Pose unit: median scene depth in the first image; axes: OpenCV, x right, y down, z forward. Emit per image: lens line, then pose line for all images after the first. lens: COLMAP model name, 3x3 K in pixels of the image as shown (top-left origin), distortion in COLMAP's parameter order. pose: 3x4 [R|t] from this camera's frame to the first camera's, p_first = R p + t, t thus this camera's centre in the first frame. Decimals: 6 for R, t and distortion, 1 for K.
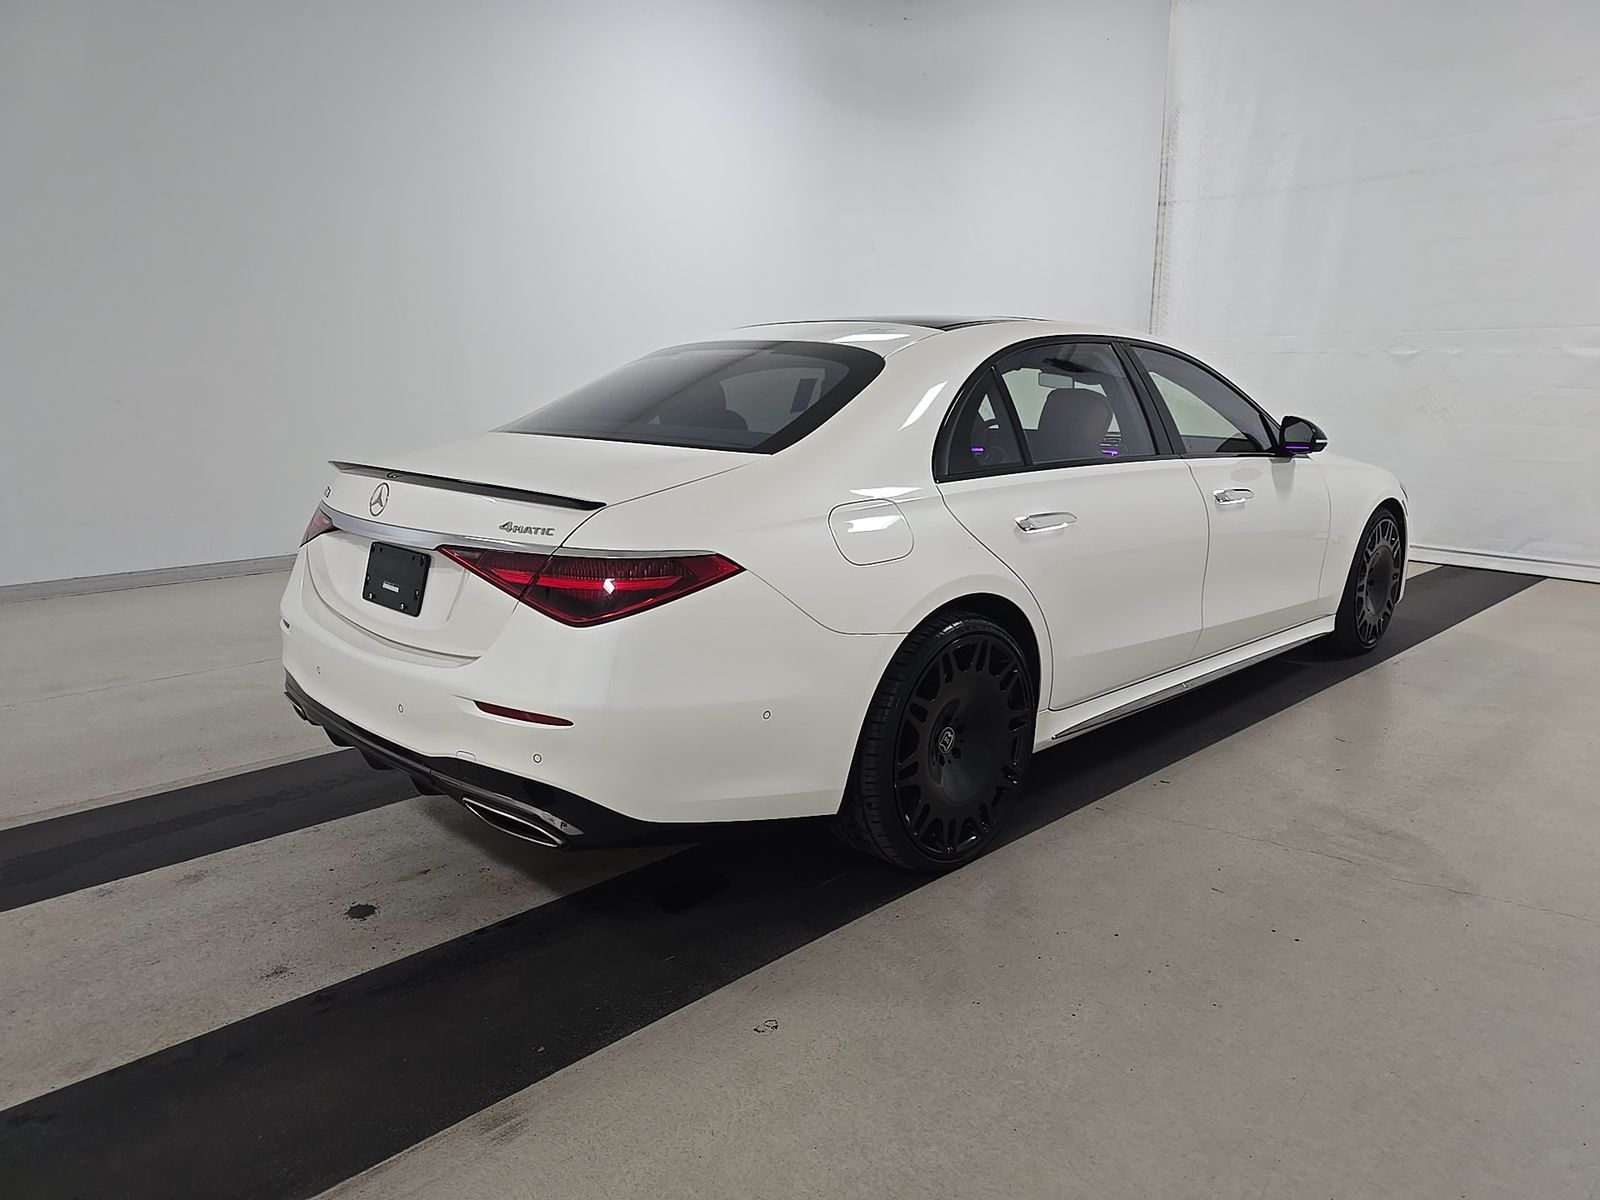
lens RADIAL K [[1092.1, 0, 808.7], [0, 1092.1, 592.3], [0, 0, 1]] dist [0.033542, -0.004478]
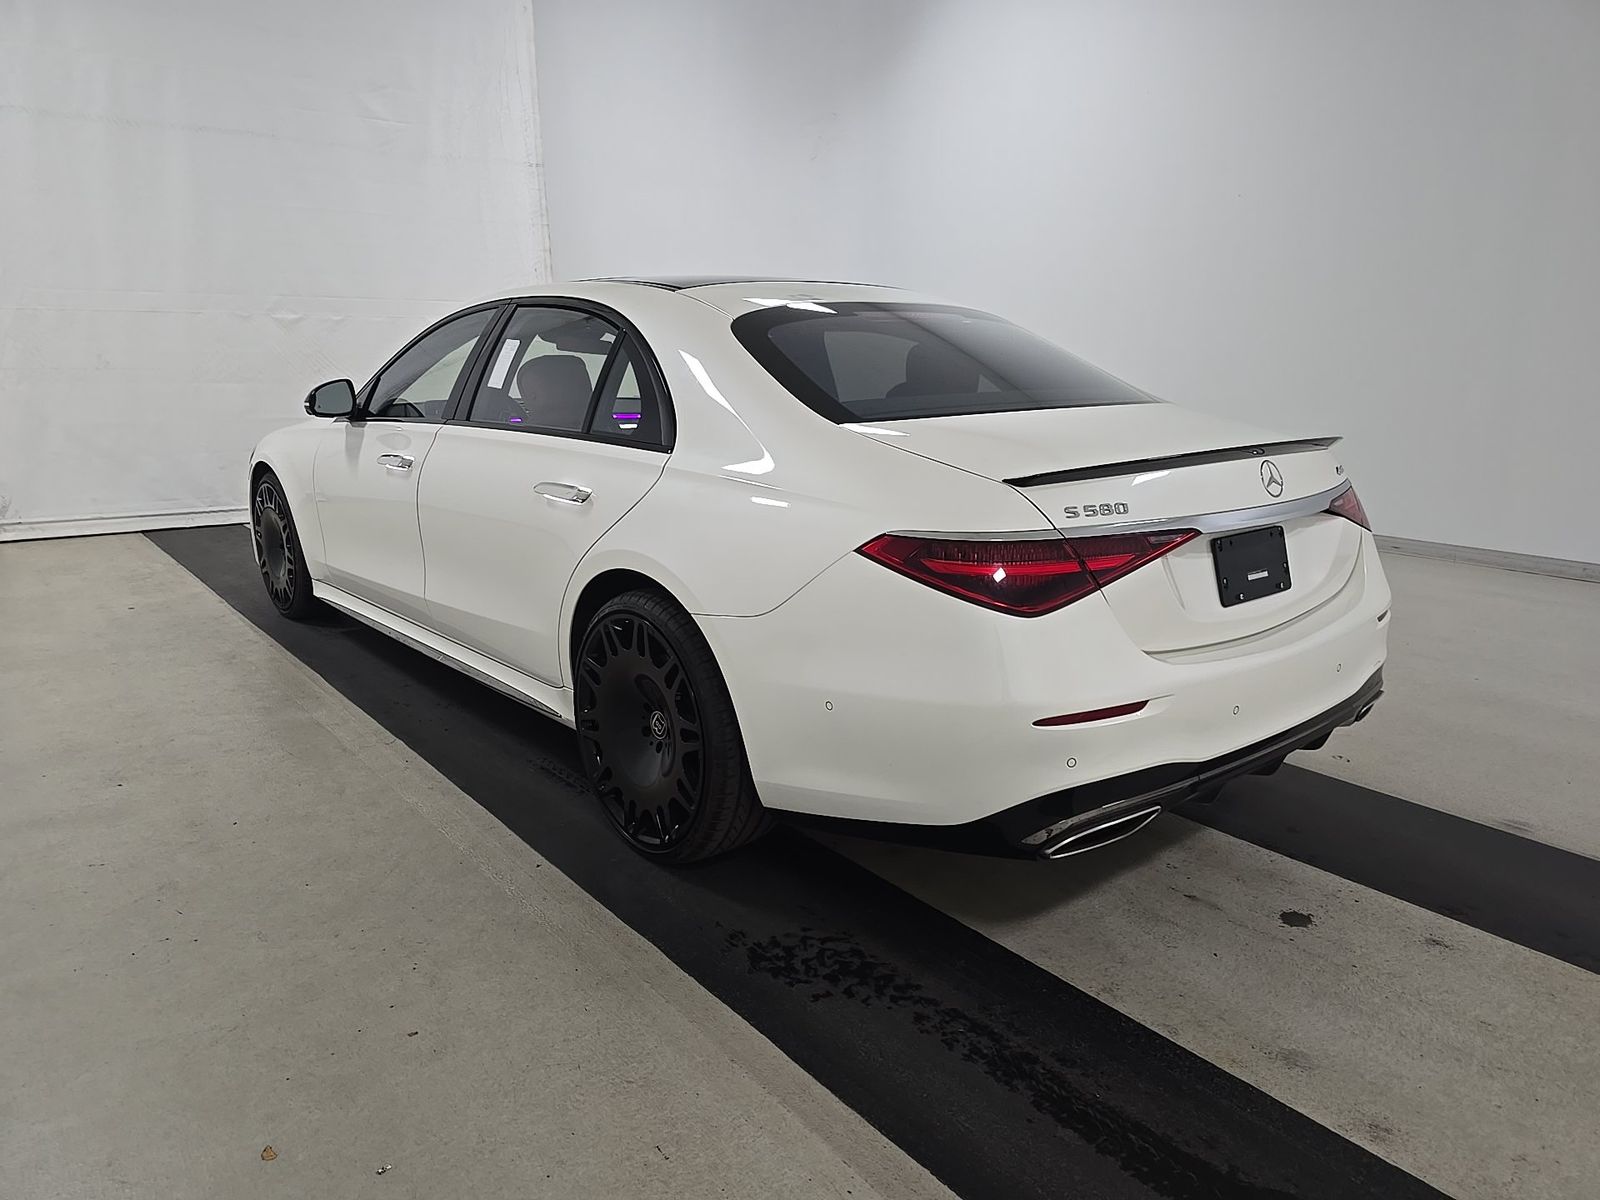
lens RADIAL K [[1092.1, 0, 808.7], [0, 1092.1, 592.3], [0, 0, 1]] dist [0.033542, -0.004478]
pose [[0.068387, -0.225327, 0.971880, -1.076721], [0.193970, 0.958574, 0.208593, -0.210439], [-0.978621, 0.174251, 0.109261, 1.055698]]
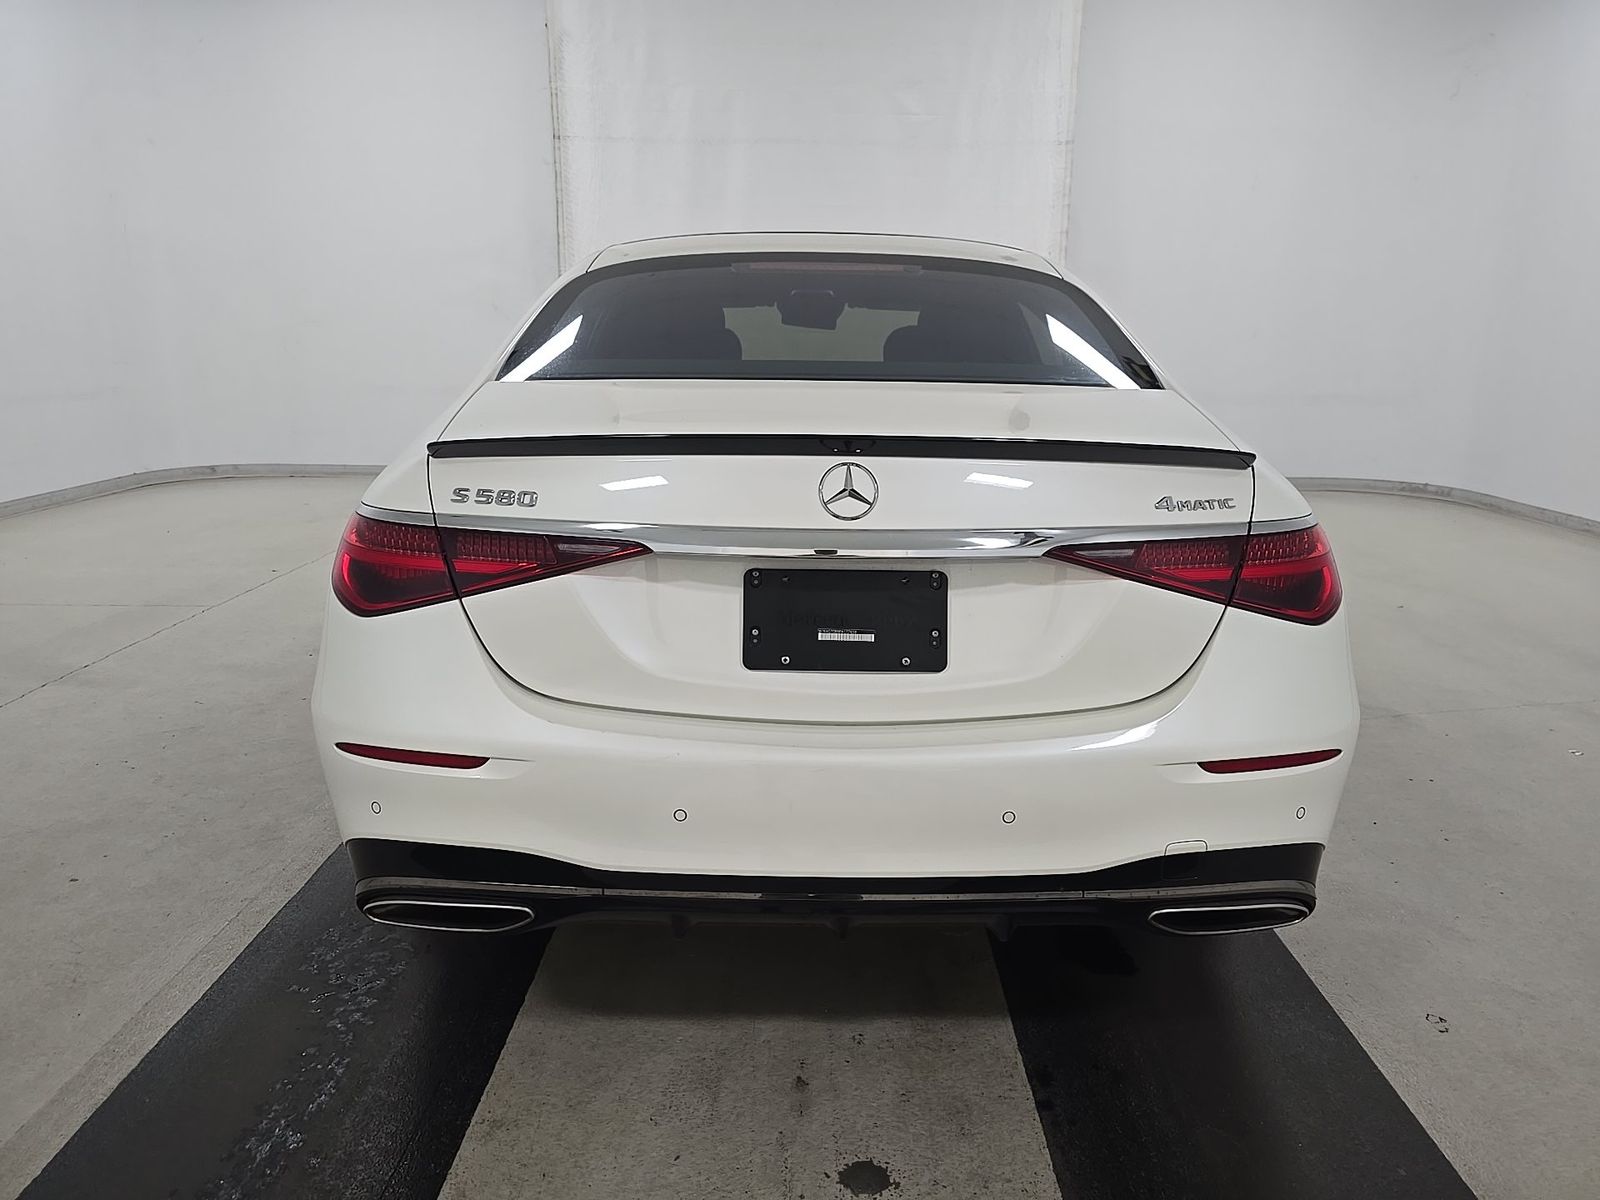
lens RADIAL K [[1092.1, 0, 808.7], [0, 1092.1, 592.3], [0, 0, 1]] dist [0.033542, -0.004478]
pose [[0.690327, -0.158450, 0.705934, -0.674632], [0.129773, 0.987017, 0.094636, -0.072648], [-0.711764, 0.026281, 0.701927, 0.498142]]
